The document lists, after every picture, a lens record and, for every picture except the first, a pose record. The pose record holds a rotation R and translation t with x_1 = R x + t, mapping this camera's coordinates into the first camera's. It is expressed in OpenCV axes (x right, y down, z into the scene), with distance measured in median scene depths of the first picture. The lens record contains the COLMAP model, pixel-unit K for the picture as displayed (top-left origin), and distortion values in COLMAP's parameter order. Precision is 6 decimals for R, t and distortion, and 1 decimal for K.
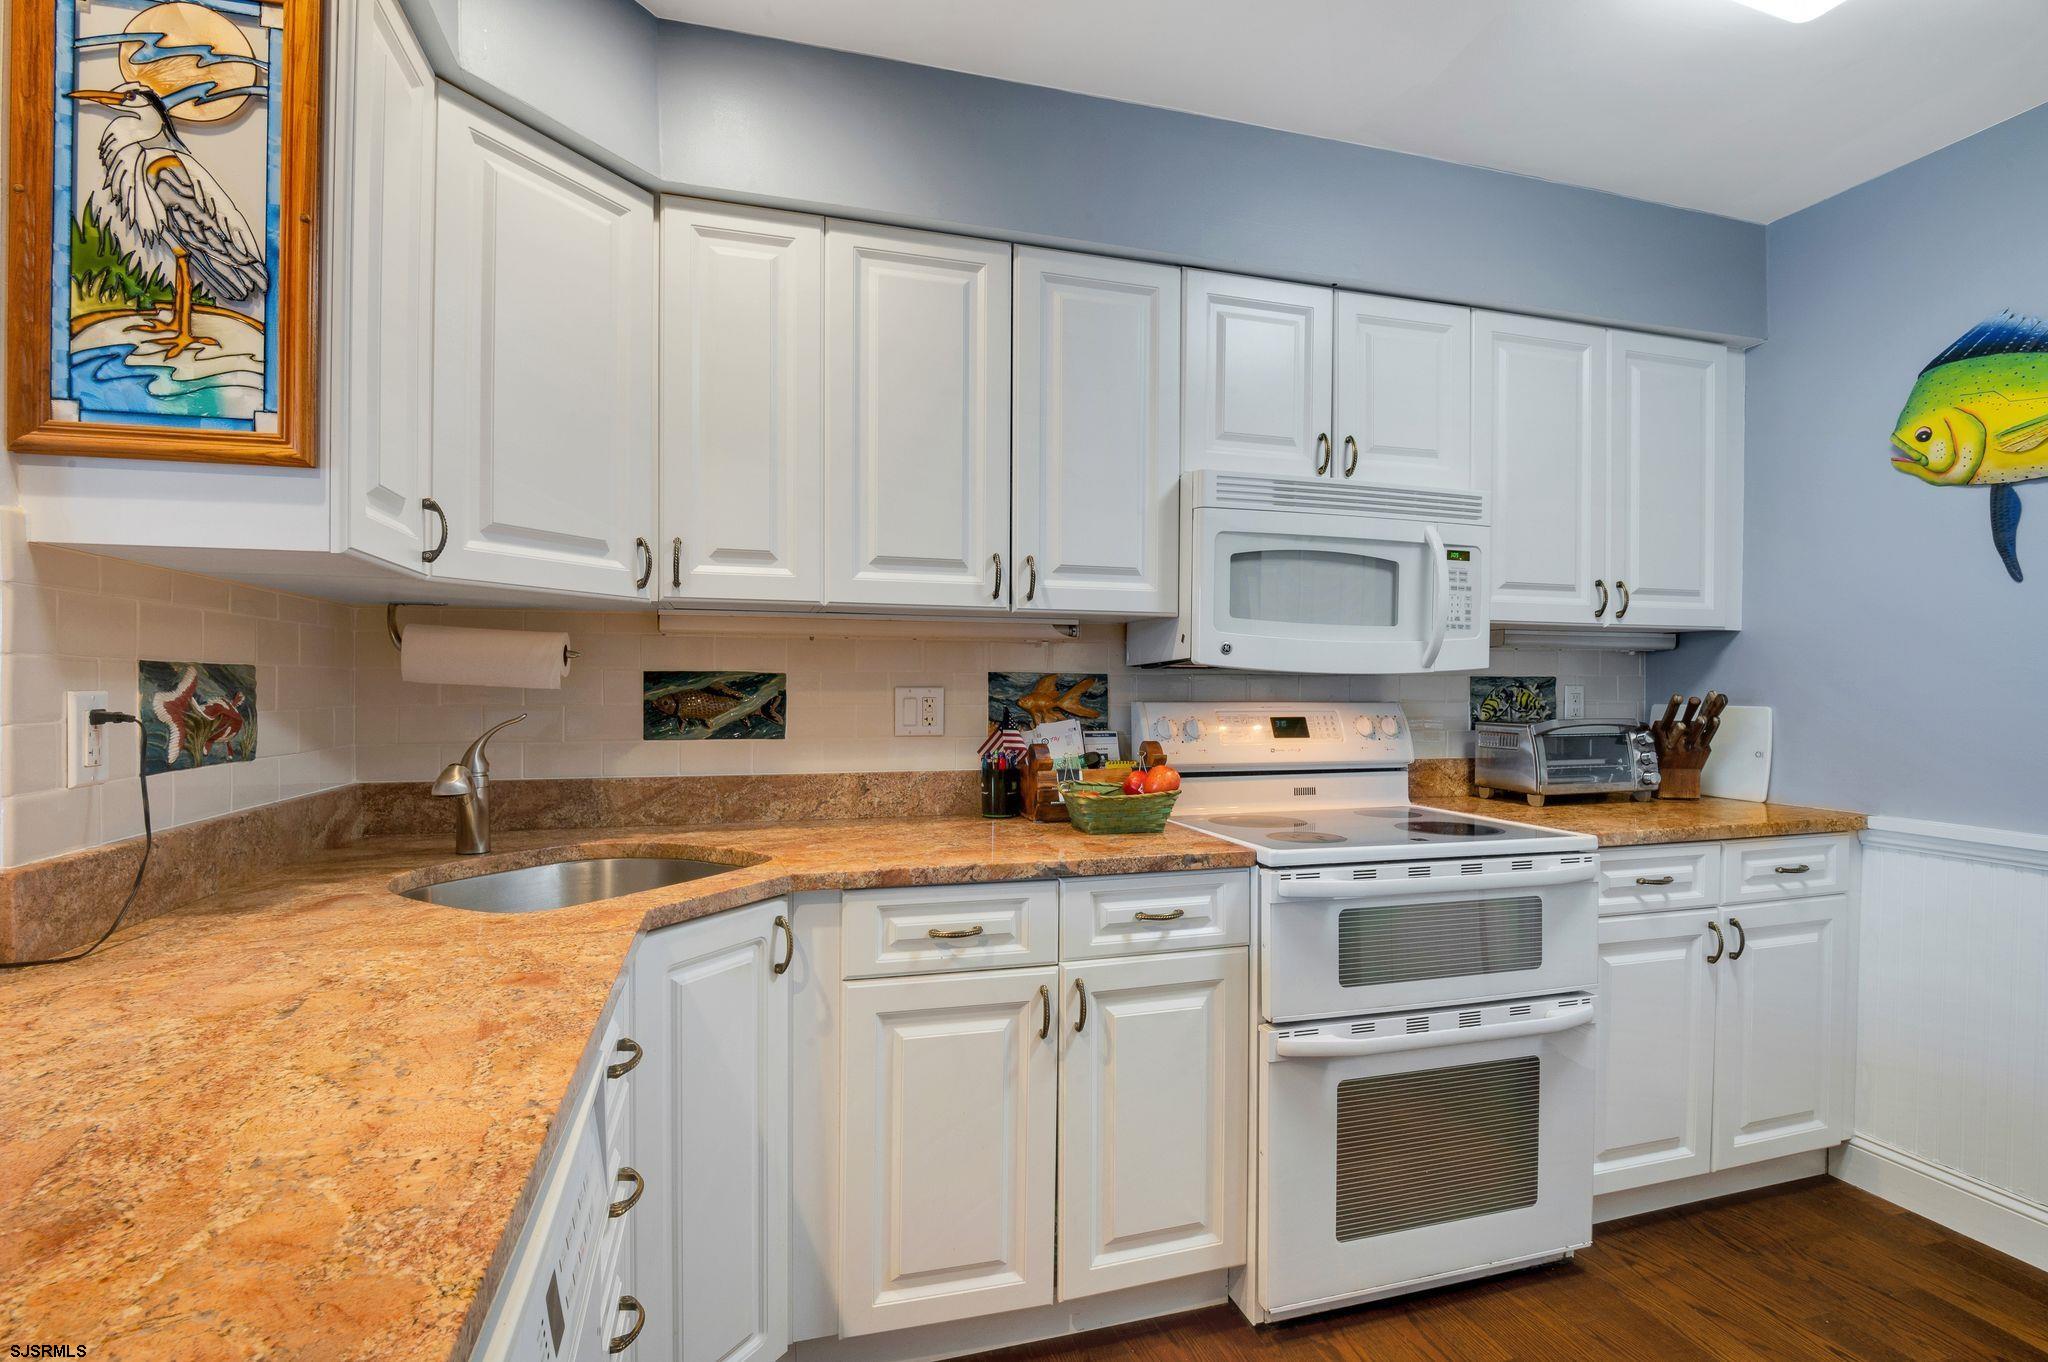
lens RADIAL K [[944.2, 0, 1023.6], [0, 944.2, 698.0], [0, 0, 1]] dist [-0.008862, -0.007845]
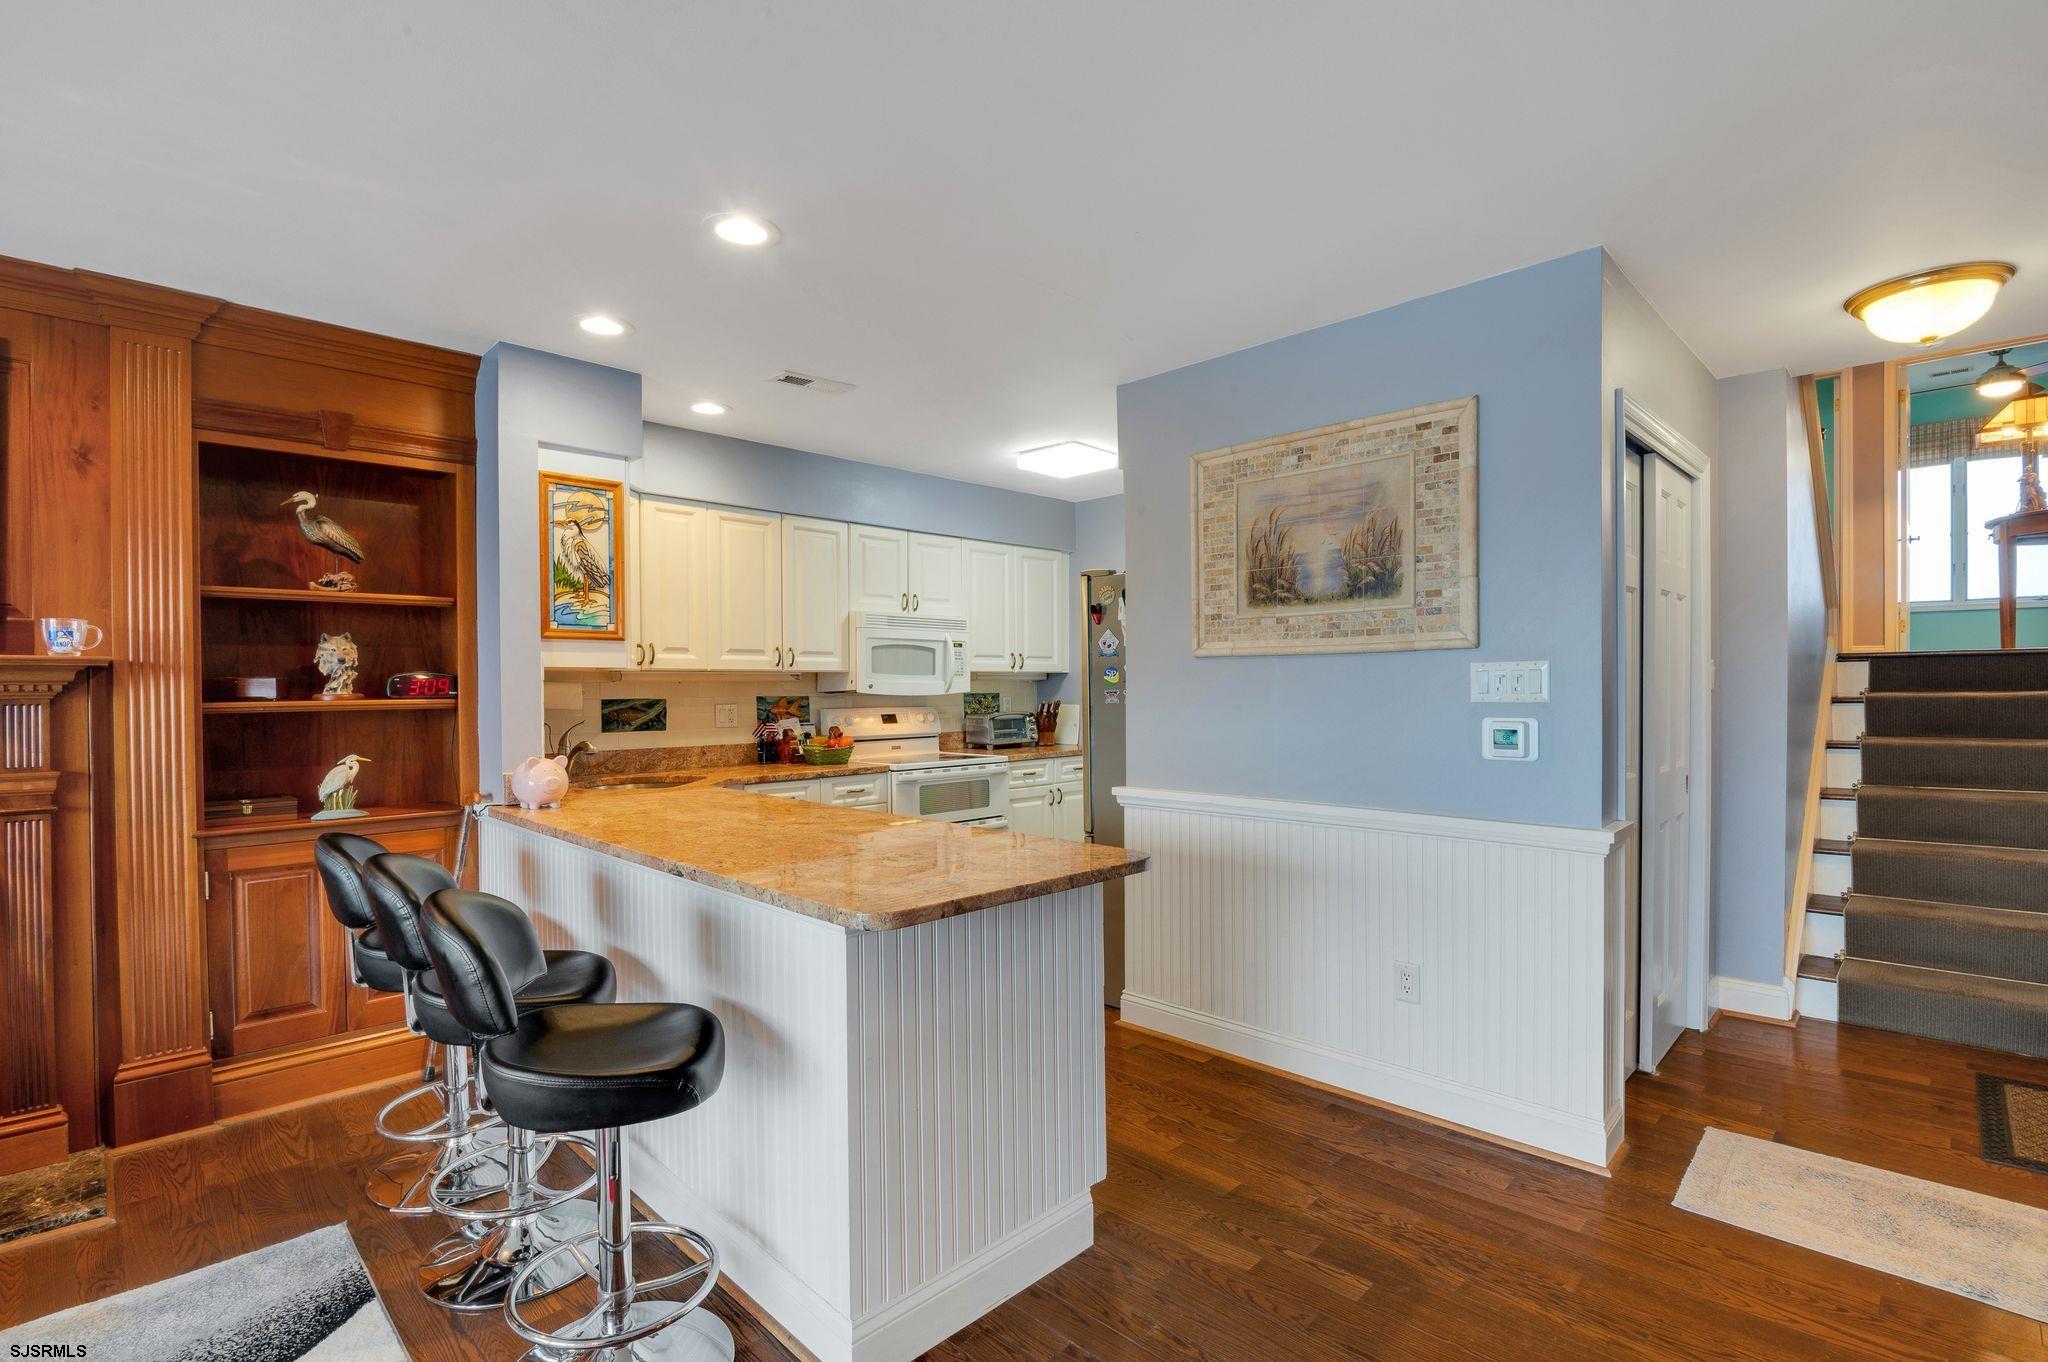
lens RADIAL K [[944.2, 0, 1023.6], [0, 944.2, 698.0], [0, 0, 1]] dist [-0.008862, -0.007845]
pose [[0.876825, -0.016462, 0.480528, -0.595820], [0.016212, 0.999858, 0.004671, -0.027043], [-0.480536, 0.003694, 0.876967, -1.289526]]
